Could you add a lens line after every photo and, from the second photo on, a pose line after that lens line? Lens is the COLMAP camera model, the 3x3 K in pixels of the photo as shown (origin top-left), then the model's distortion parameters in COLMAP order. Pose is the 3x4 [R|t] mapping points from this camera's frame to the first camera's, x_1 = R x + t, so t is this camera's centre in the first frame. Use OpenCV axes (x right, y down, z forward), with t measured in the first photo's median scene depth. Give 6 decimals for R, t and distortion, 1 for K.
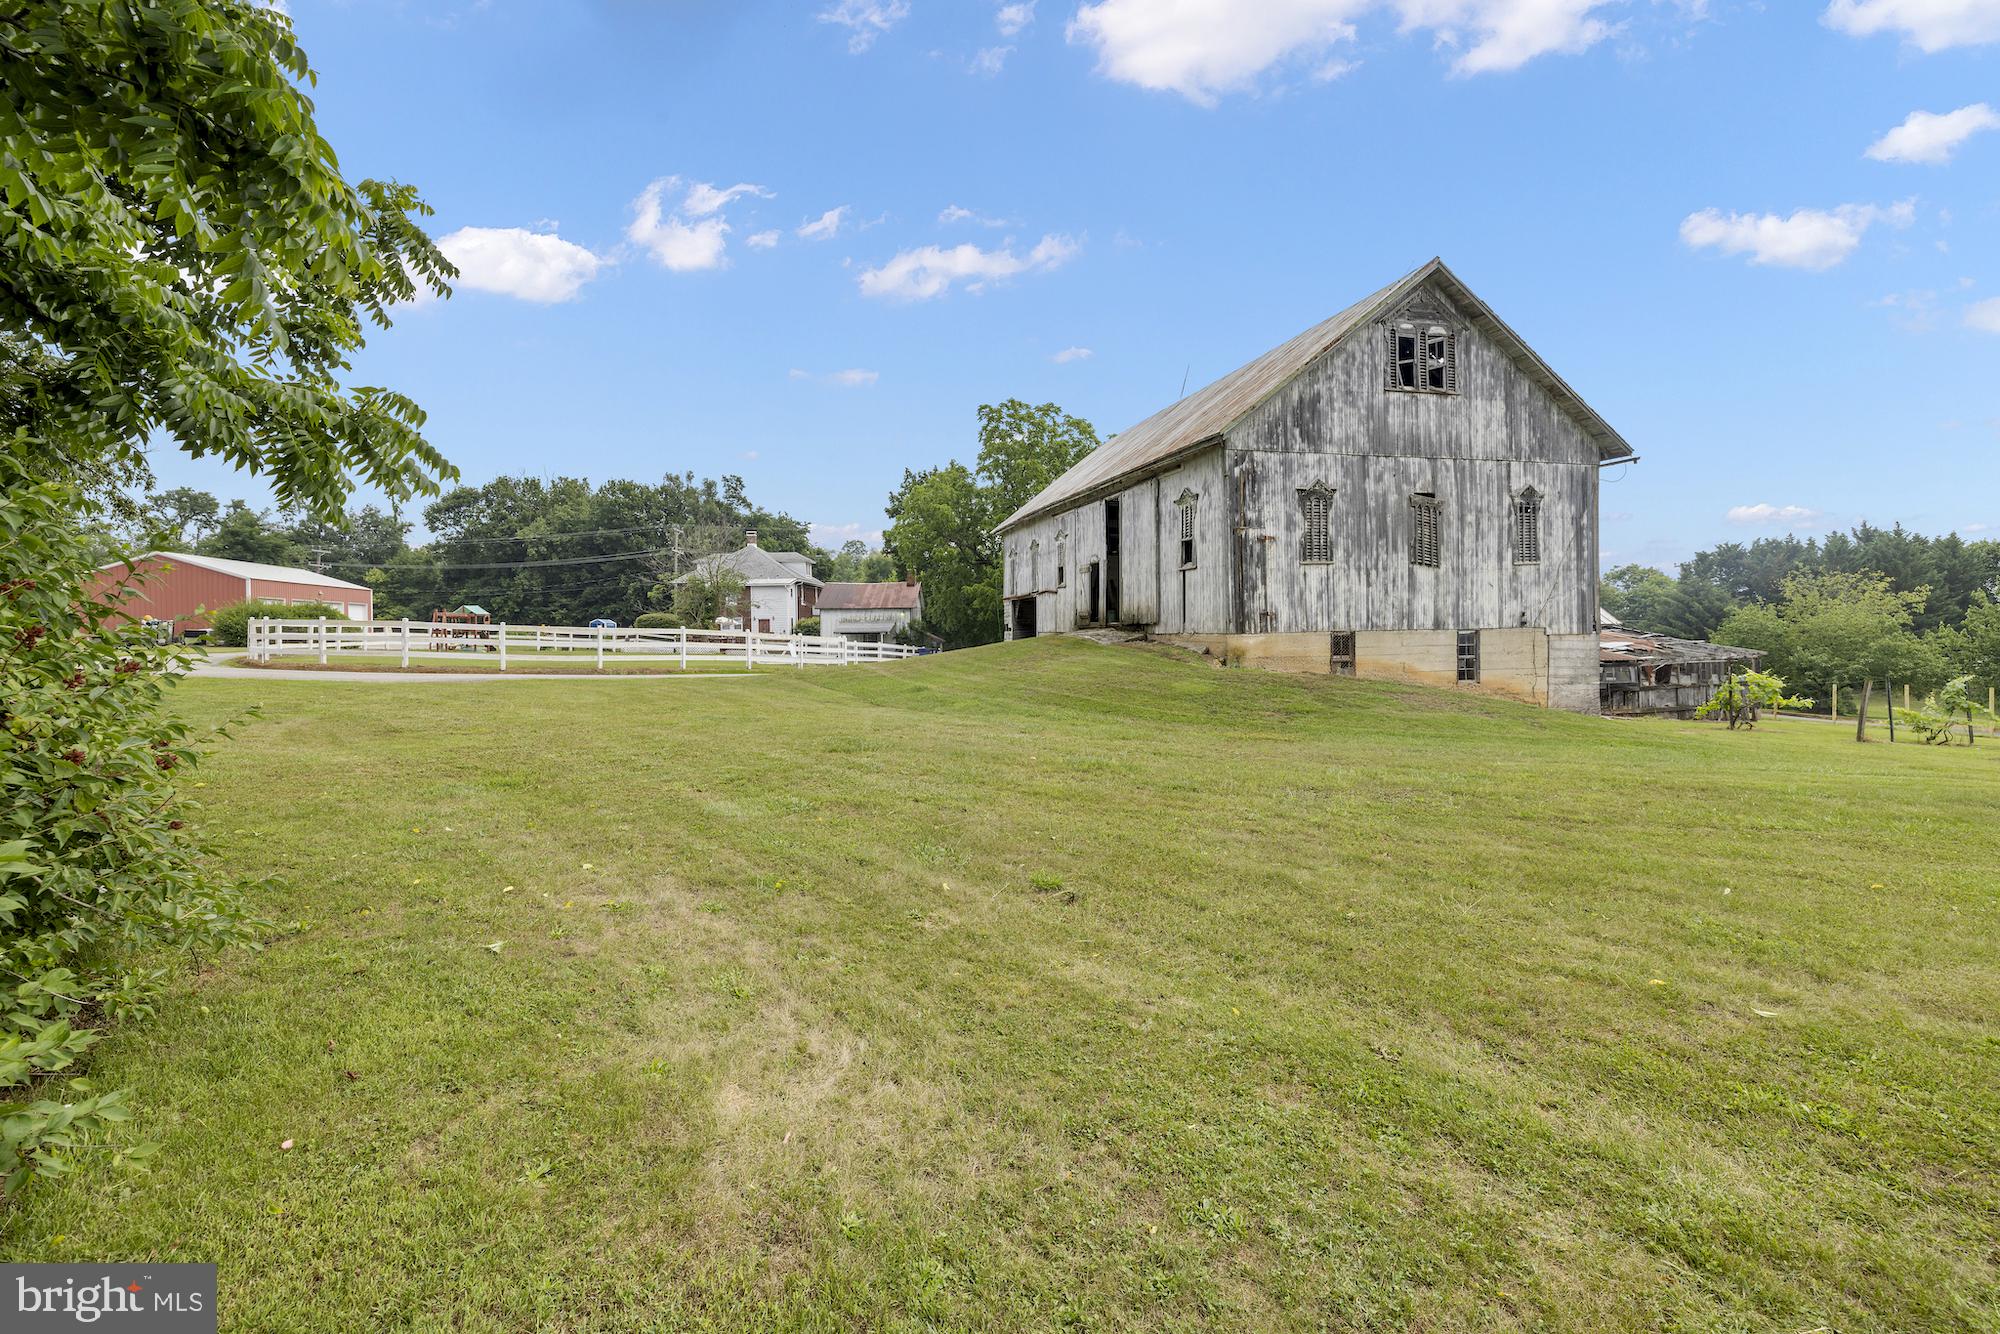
lens RADIAL K [[862.2, 0, 997.7], [0, 862.2, 633.4], [0, 0, 1]] dist [0.000132, 0.000029]
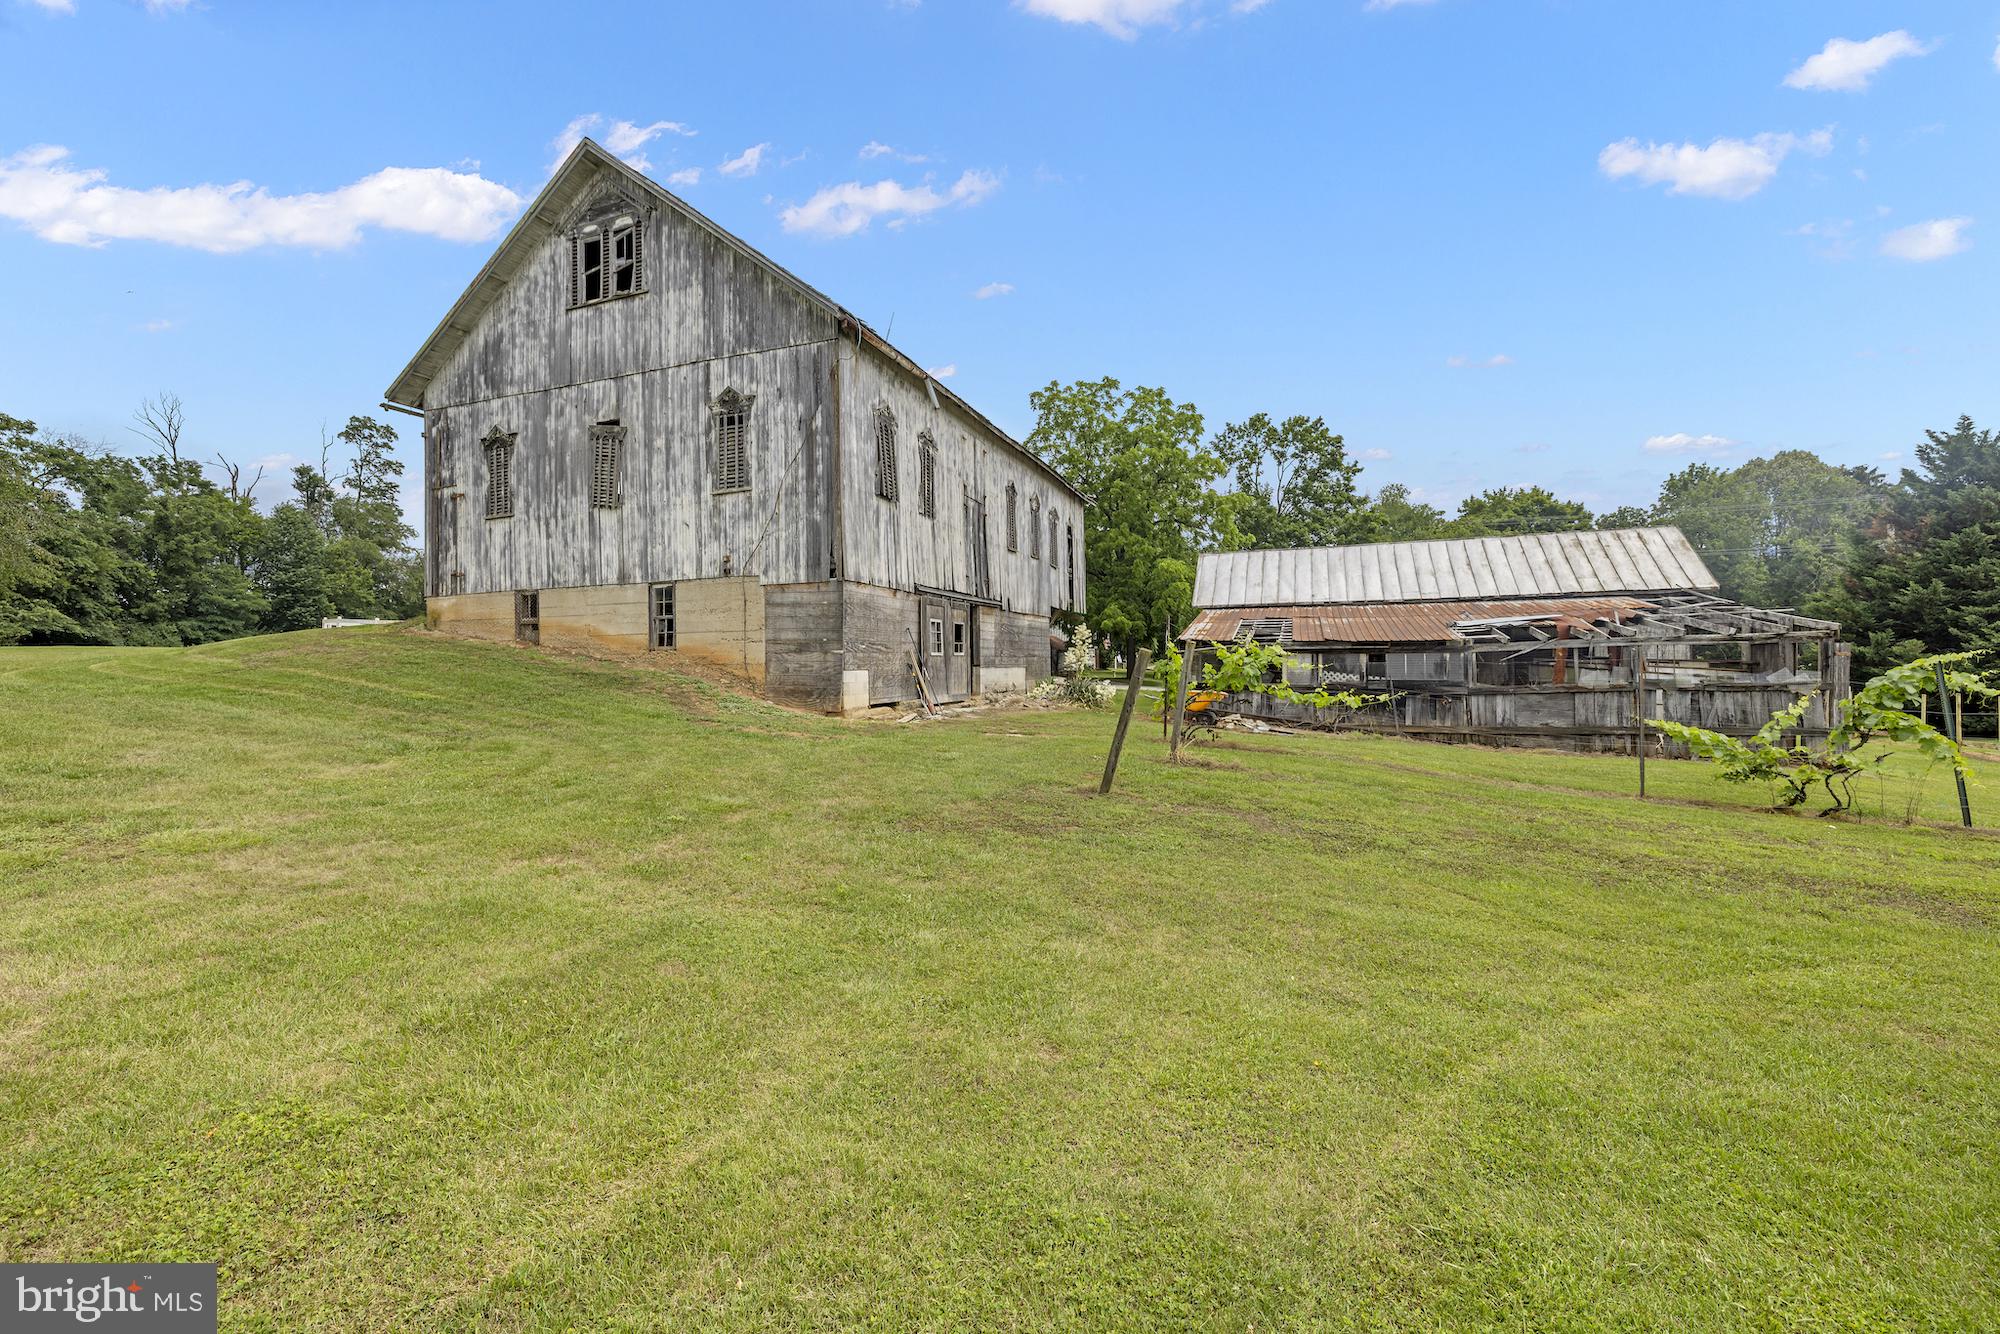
lens RADIAL K [[862.2, 0, 997.7], [0, 862.2, 633.4], [0, 0, 1]] dist [0.000132, 0.000029]
pose [[0.808784, -0.012396, -0.587975, 1.287771], [0.009575, 0.999923, -0.007910, 0.052742], [0.588028, 0.000768, 0.808841, 0.547061]]
